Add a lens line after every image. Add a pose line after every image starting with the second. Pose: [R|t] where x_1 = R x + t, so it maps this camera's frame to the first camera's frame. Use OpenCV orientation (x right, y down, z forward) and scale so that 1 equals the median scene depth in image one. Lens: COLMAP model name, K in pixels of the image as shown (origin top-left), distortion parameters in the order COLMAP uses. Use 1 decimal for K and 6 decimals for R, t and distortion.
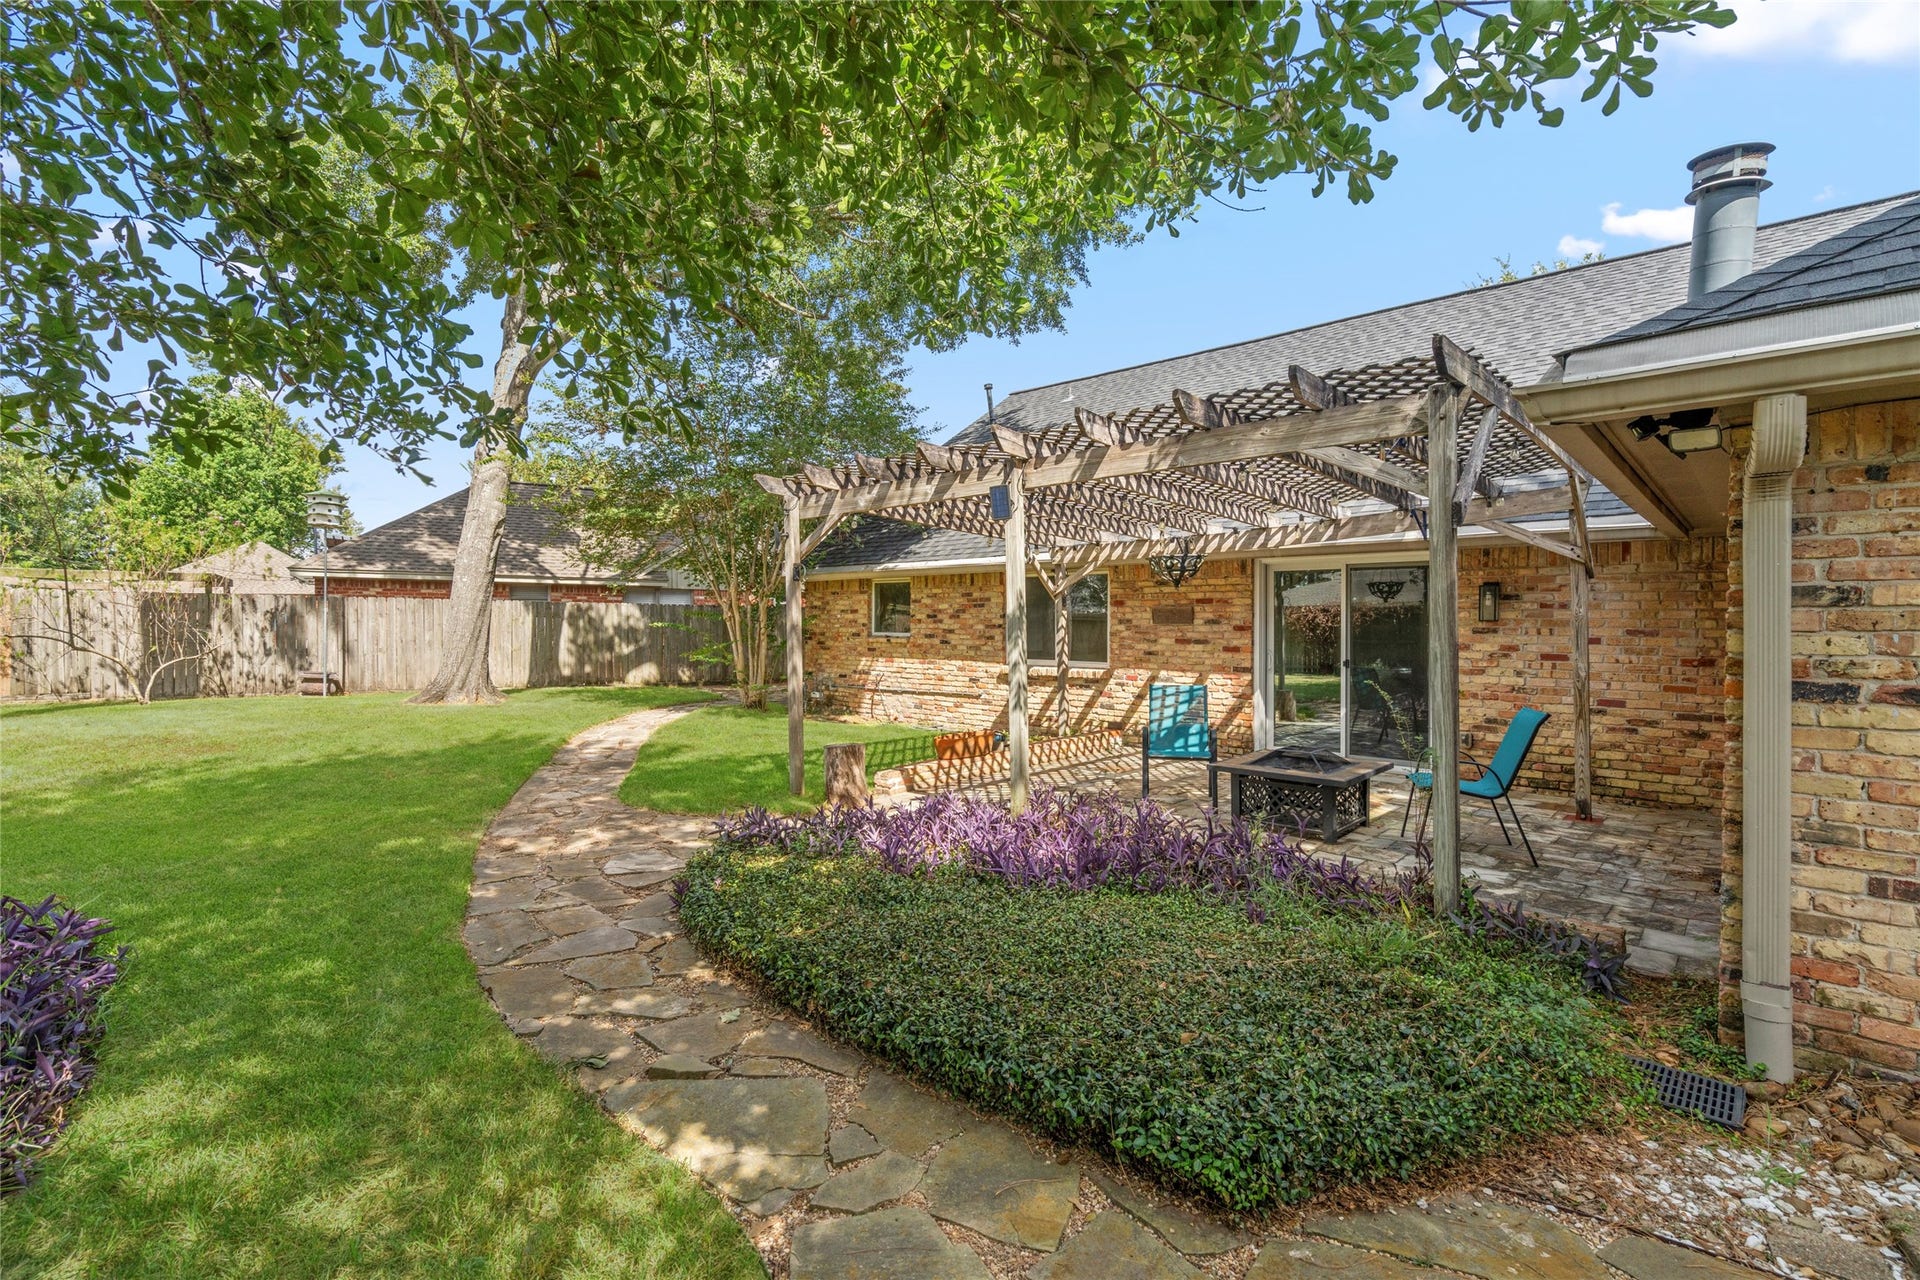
lens RADIAL K [[867.2, 0, 958.3], [0, 867.2, 638.4], [0, 0, 1]] dist [-0.002135, 0.000746]
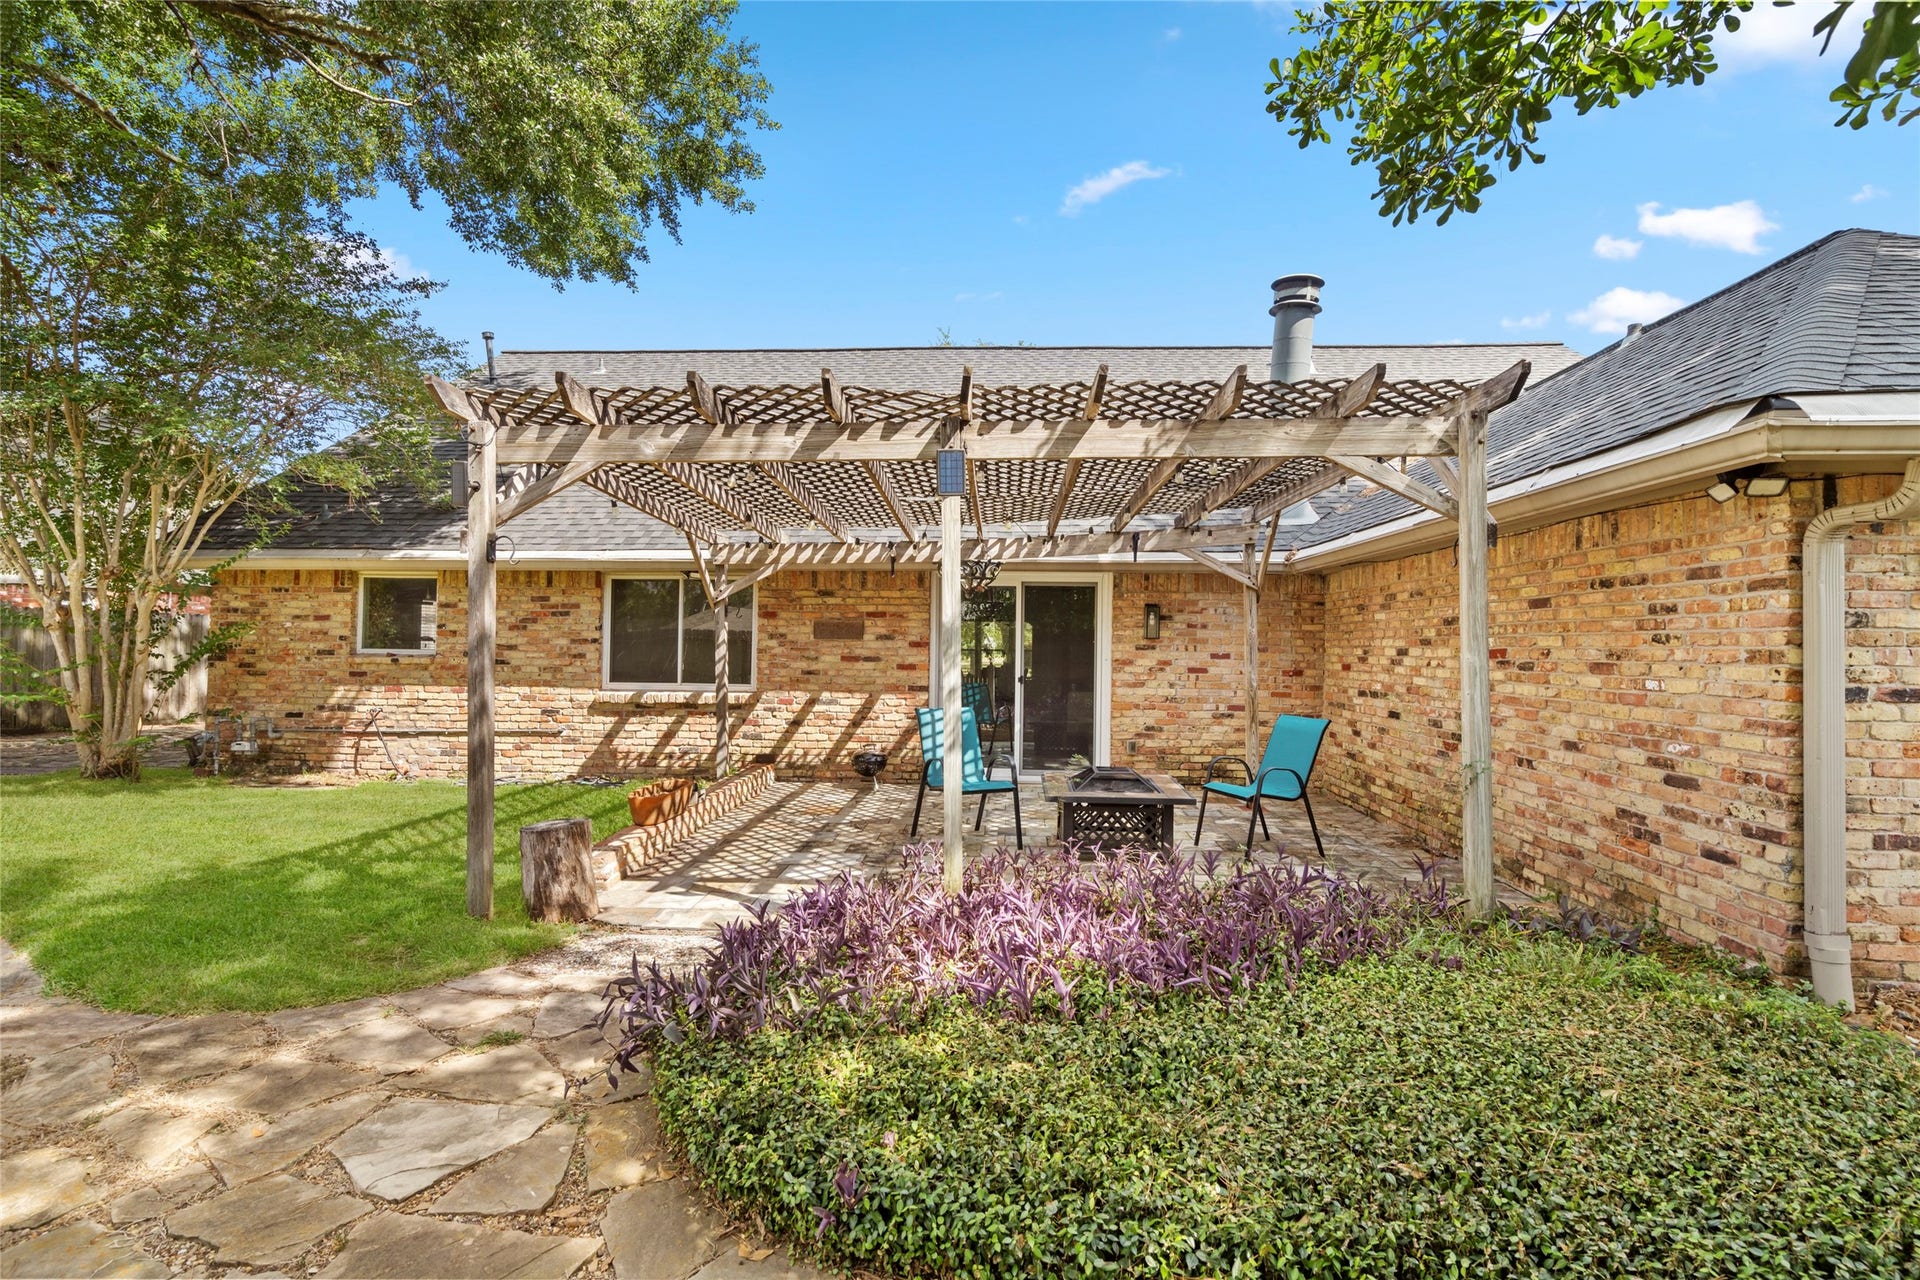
lens RADIAL K [[867.2, 0, 959.7], [0, 867.2, 628.8], [0, 0, 1]] dist [-0.002135, 0.000746]
pose [[0.771805, 0.016312, 0.635650, -0.231252], [0.003721, 0.999538, -0.030168, -0.000169], [-0.635848, 0.025650, 0.771388, 0.236204]]
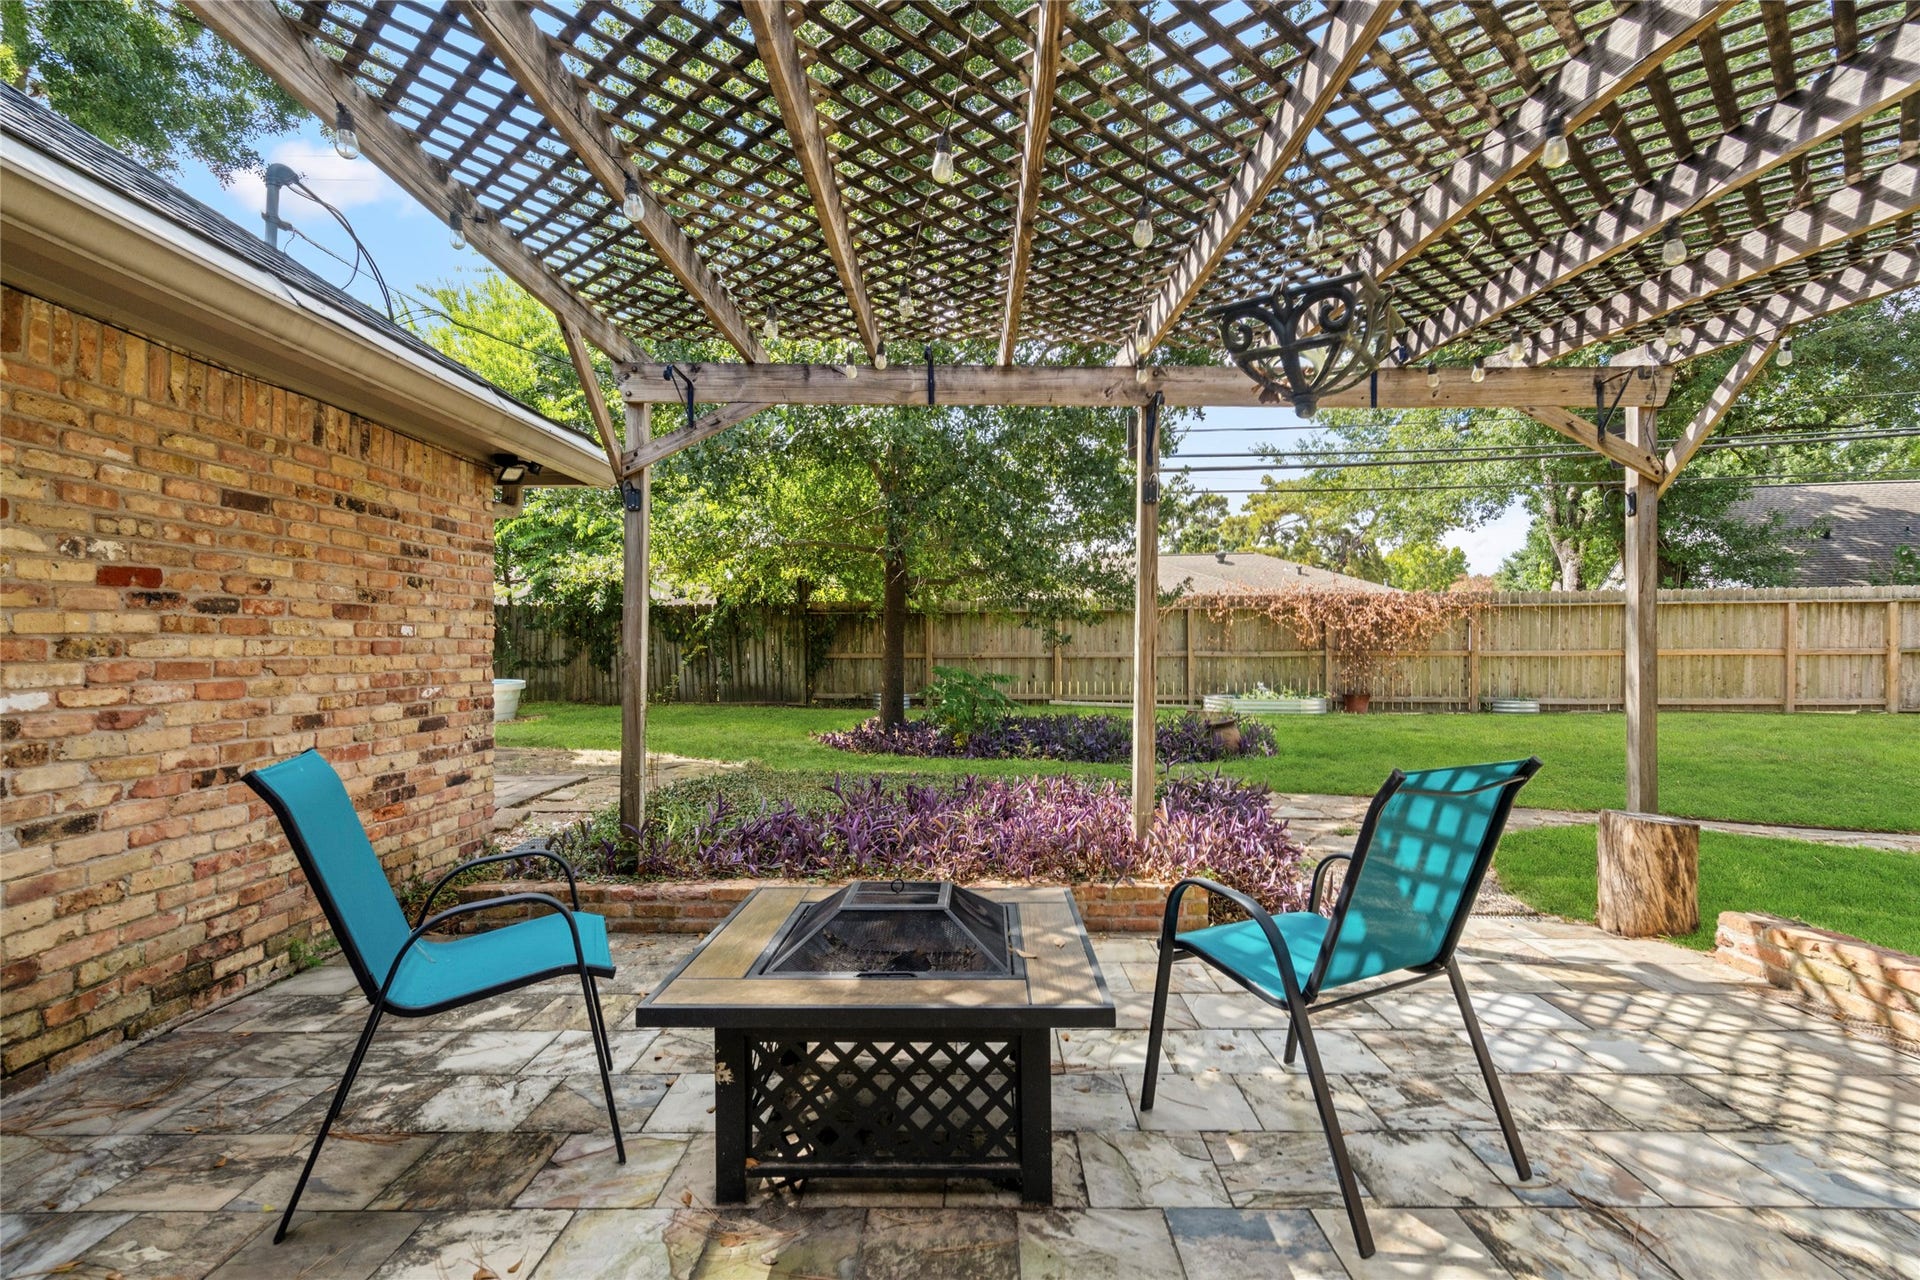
lens RADIAL K [[867.2, 0, 965.3], [0, 867.2, 646.1], [0, 0, 1]] dist [-0.002135, 0.000746]
pose [[-0.744402, -0.005691, -0.667707, 0.438889], [-0.016748, 0.999808, 0.010150, 0.016131], [0.667522, 0.018739, -0.744355, 0.875375]]
